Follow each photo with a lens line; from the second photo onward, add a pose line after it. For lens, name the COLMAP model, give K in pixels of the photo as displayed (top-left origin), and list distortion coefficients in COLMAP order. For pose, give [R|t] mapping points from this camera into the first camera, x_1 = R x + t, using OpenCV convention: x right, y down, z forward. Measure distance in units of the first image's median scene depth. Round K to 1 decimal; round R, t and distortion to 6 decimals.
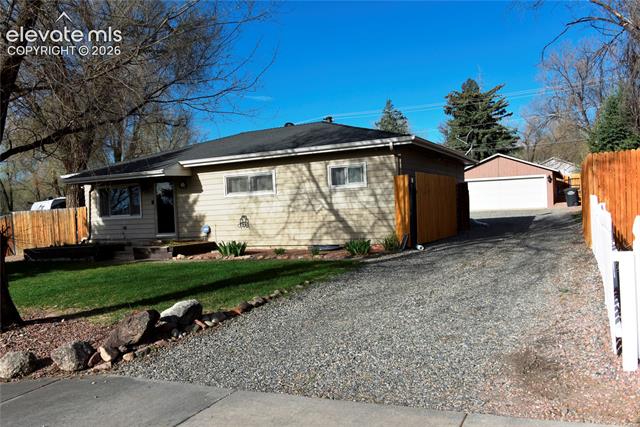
lens RADIAL K [[522.3, 0, 321.8], [0, 522.3, 214.6], [0, 0, 1]] dist [-0.009096, -0.003933]
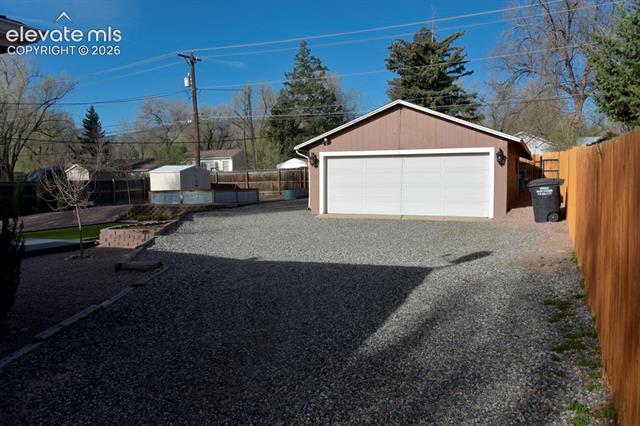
lens RADIAL K [[522.3, 0, 318.4], [0, 522.3, 212.1], [0, 0, 1]] dist [-0.009096, -0.003933]
pose [[0.998474, 0.034427, 0.043168, 0.119068], [-0.036344, 0.998351, 0.044433, -0.015923], [-0.041567, -0.045934, 0.998079, 0.250839]]
